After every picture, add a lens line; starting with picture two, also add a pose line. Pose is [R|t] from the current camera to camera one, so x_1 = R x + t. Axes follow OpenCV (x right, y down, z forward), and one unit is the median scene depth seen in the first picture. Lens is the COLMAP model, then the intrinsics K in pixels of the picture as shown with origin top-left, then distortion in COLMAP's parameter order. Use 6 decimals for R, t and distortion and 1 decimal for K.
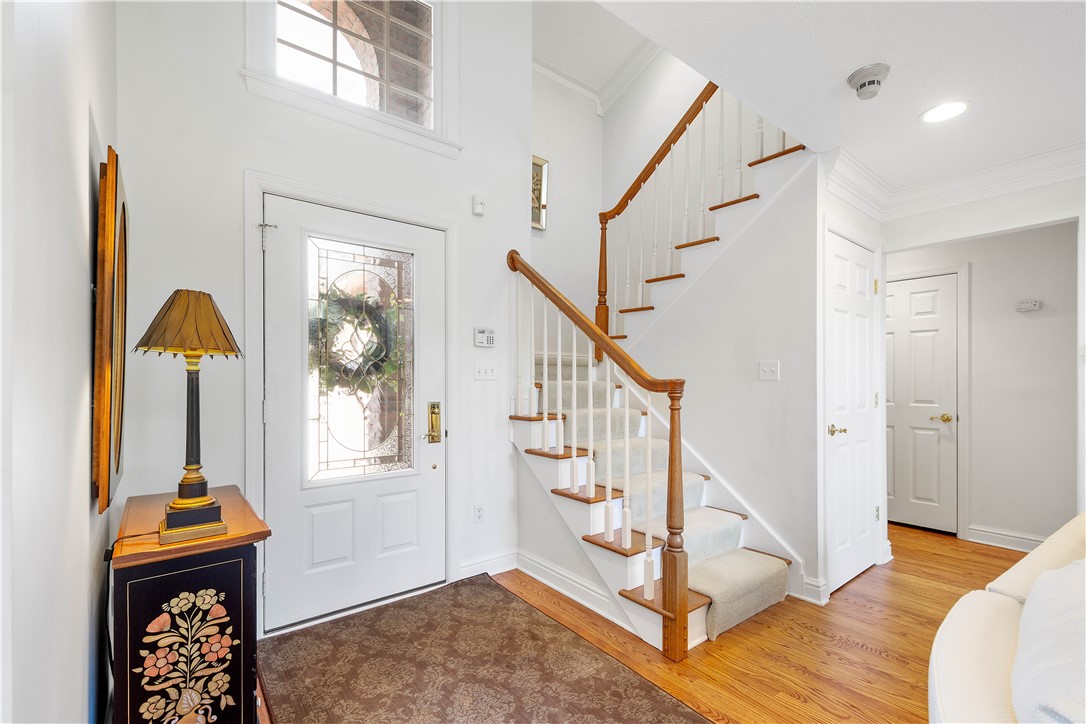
lens RADIAL K [[478.3, 0, 528.2], [0, 478.3, 381.2], [0, 0, 1]] dist [0.003336, -0.001619]
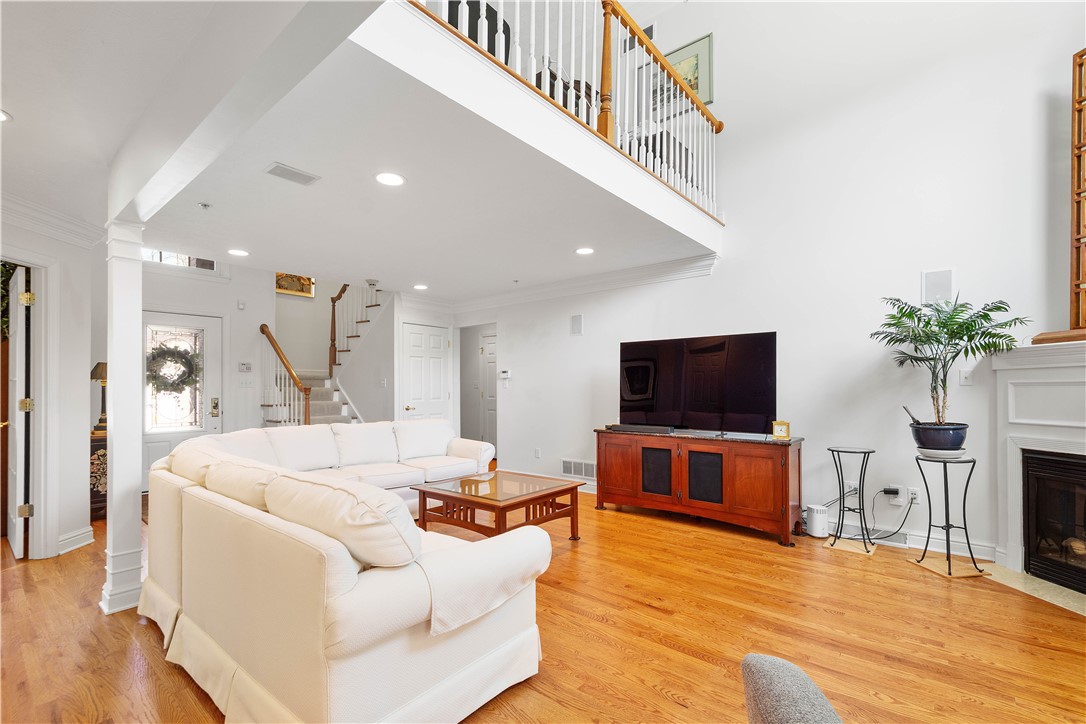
lens RADIAL K [[478.3, 0, 532.7], [0, 478.3, 385.6], [0, 0, 1]] dist [0.003336, -0.001619]
pose [[0.975120, -0.004048, 0.221642, 0.688519], [0.004456, 0.999989, -0.001343, -0.002533], [-0.221634, 0.002298, 0.975127, -1.357768]]
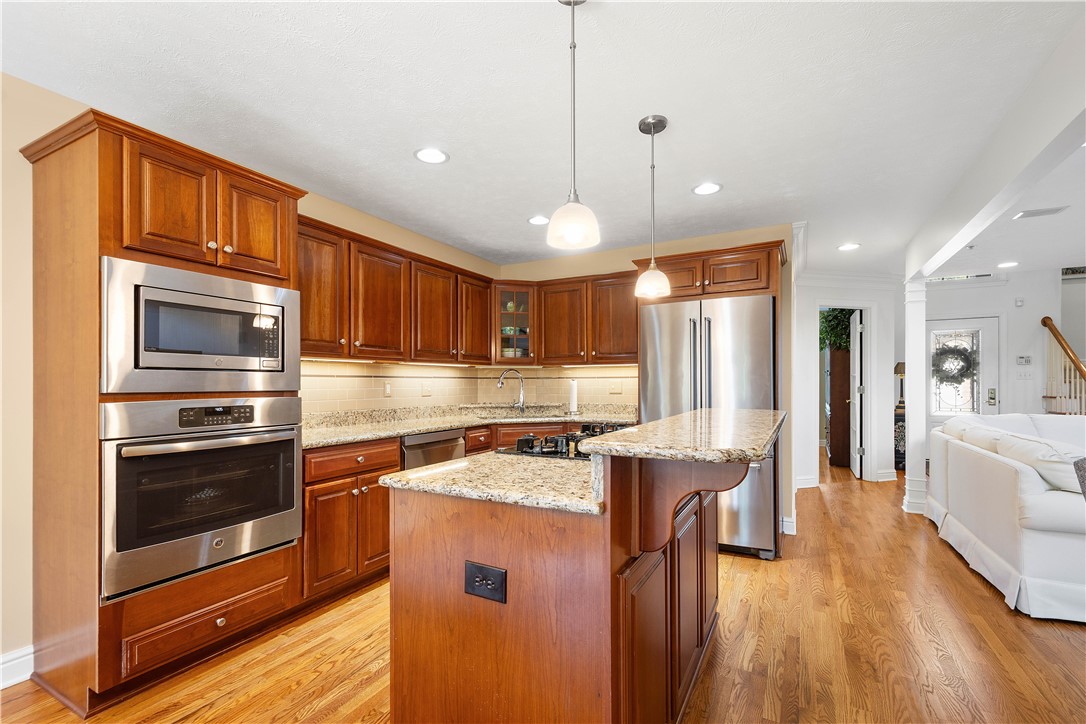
lens RADIAL K [[478.3, 0, 558.3], [0, 478.3, 379.7], [0, 0, 1]] dist [0.003336, -0.001619]
pose [[0.431159, -0.006795, -0.902251, 1.007831], [0.004948, 0.999974, -0.005166, -0.000331], [0.902263, -0.002237, 0.431181, -1.958459]]
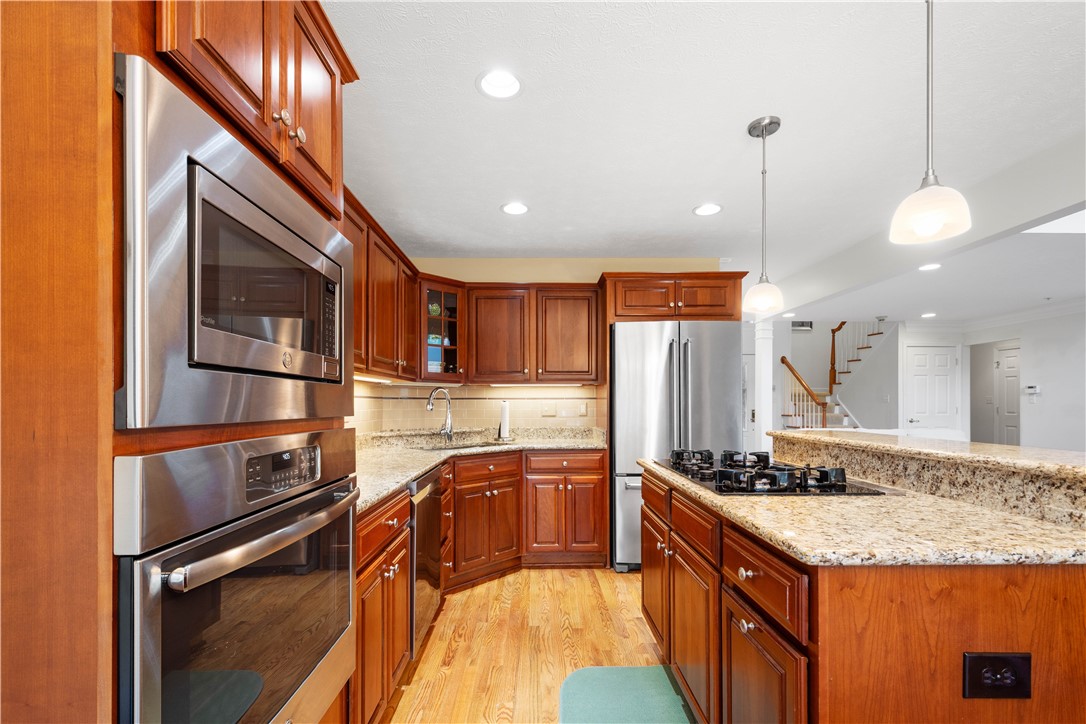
lens RADIAL K [[478.3, 0, 549.8], [0, 478.3, 402.0], [0, 0, 1]] dist [0.003336, -0.001619]
pose [[0.815221, -0.002456, -0.579144, 0.519764], [0.001639, 0.999997, -0.001935, -0.001211], [0.579147, 0.000628, 0.815223, -2.268860]]
